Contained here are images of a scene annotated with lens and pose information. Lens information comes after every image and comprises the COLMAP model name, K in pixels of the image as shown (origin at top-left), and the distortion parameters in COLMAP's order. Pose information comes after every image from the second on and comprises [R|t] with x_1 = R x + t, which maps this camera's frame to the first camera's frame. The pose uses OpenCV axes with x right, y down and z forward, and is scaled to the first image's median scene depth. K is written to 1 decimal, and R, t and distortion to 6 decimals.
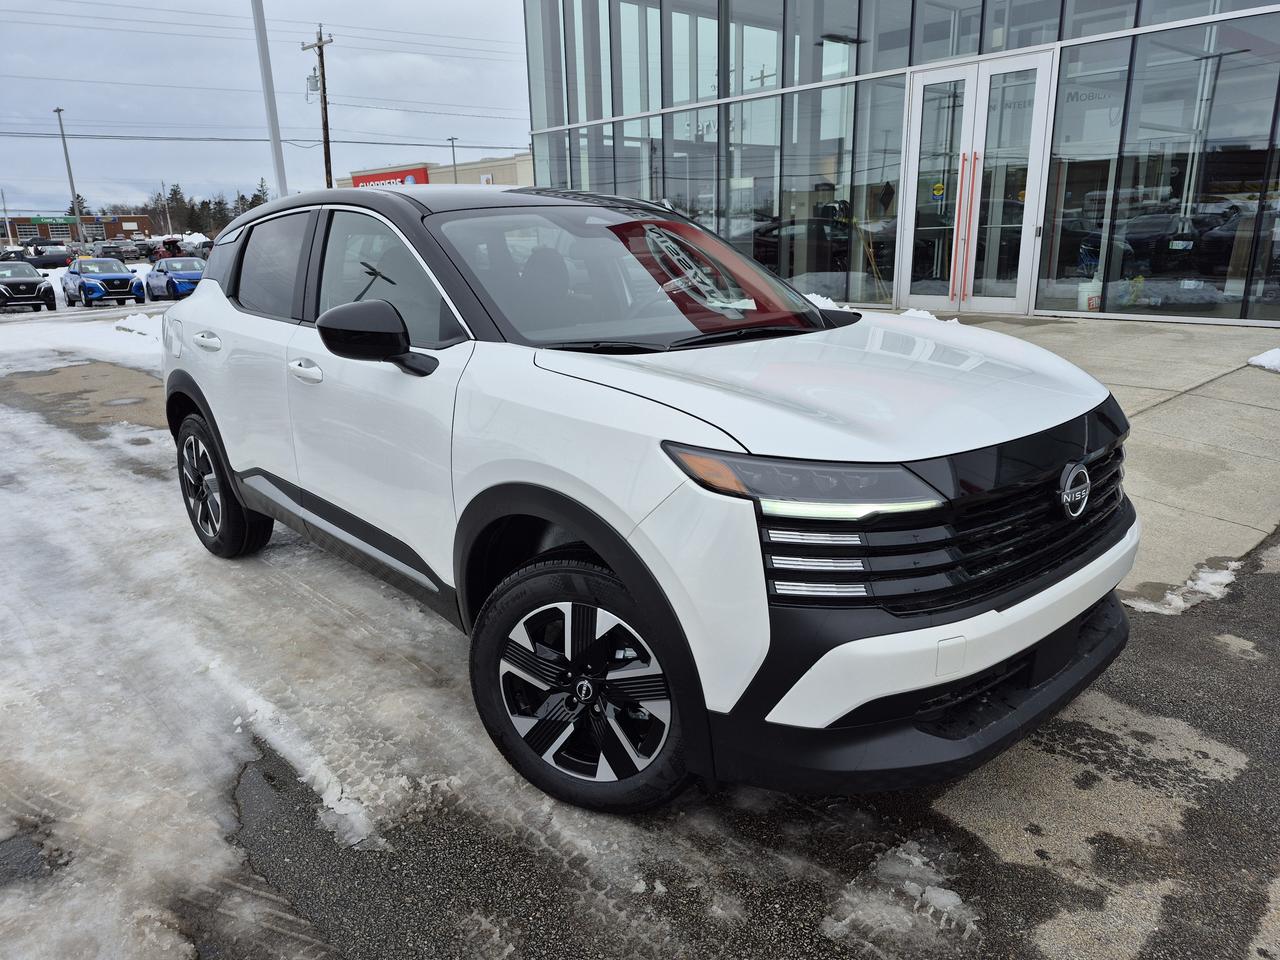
lens RADIAL K [[883.8, 0, 642.8], [0, 883.8, 474.3], [0, 0, 1]] dist [0.090019, -0.096694]
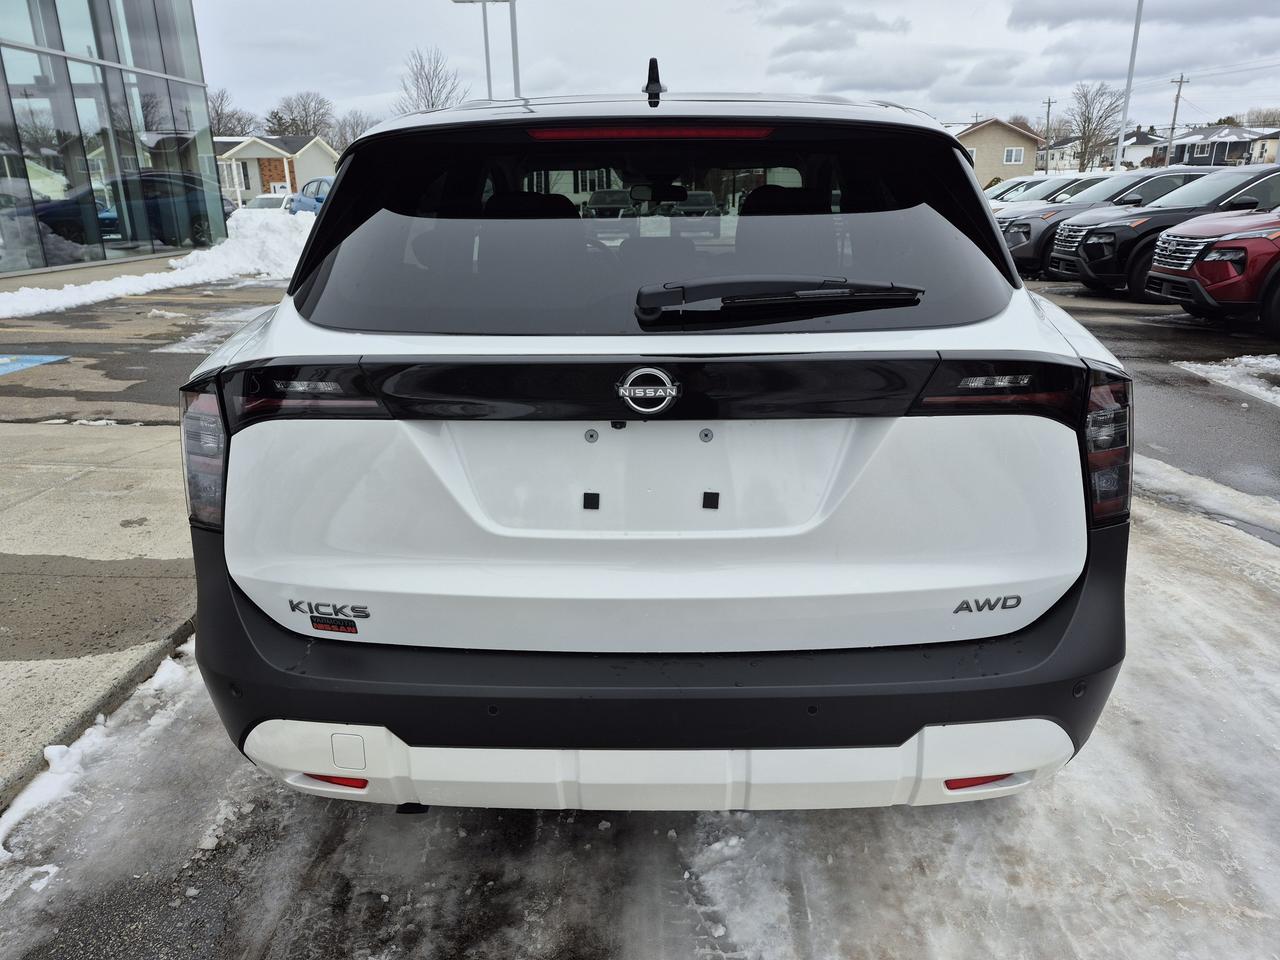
lens RADIAL K [[883.8, 0, 642.8], [0, 883.8, 474.3], [0, 0, 1]] dist [0.090019, -0.096694]
pose [[-0.725074, -0.173530, 0.666450, -0.897948], [0.203383, 0.870612, 0.447962, -0.469383], [-0.657954, 0.460350, -0.595965, 1.904423]]
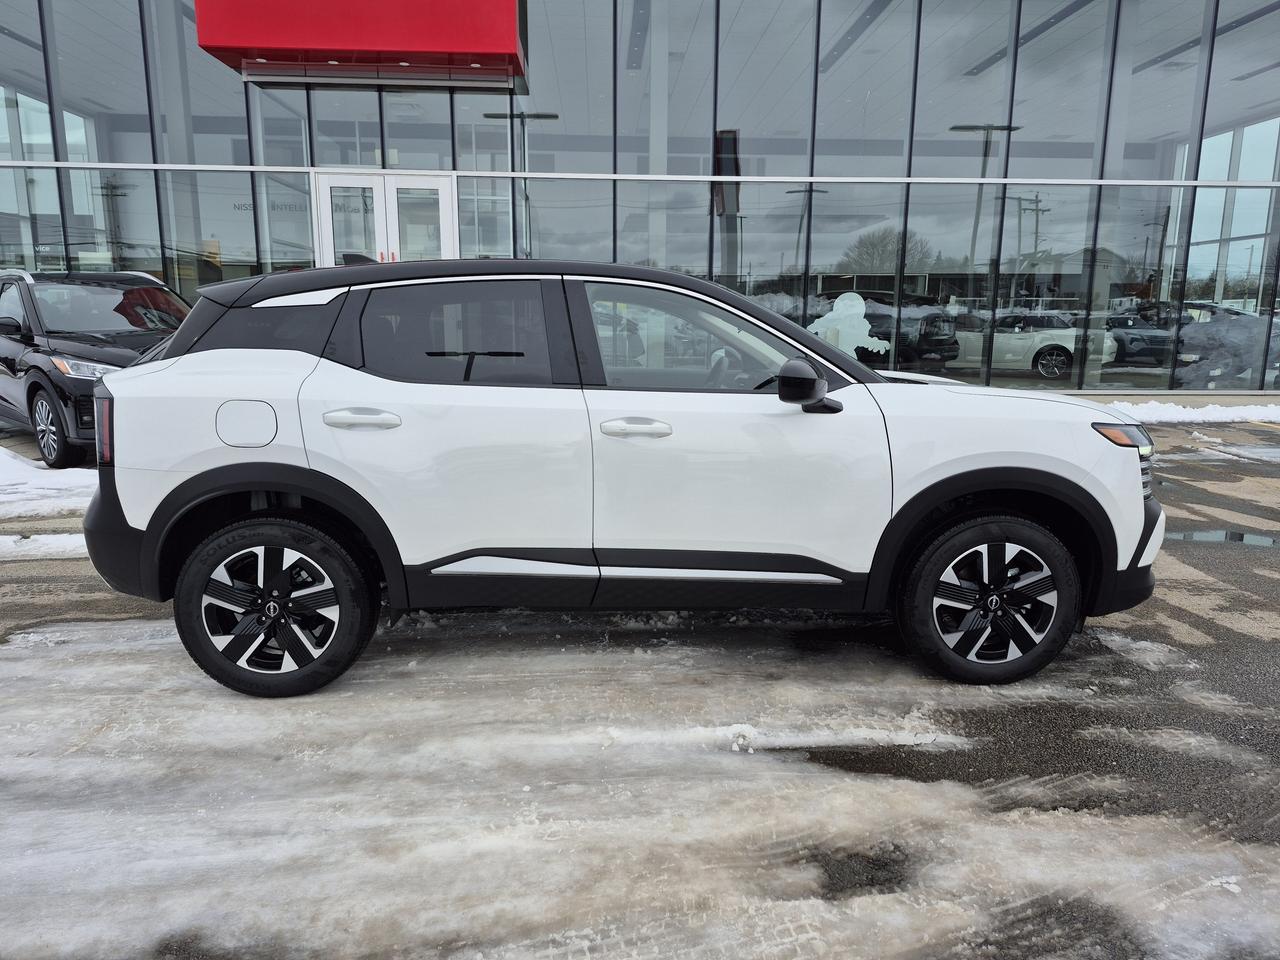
lens RADIAL K [[883.8, 0, 642.8], [0, 883.8, 474.3], [0, 0, 1]] dist [0.090019, -0.096694]
pose [[0.631137, -0.105935, 0.768403, -1.165858], [0.183582, 0.982886, -0.015282, -0.041018], [-0.753634, 0.150710, 0.639783, 0.328313]]
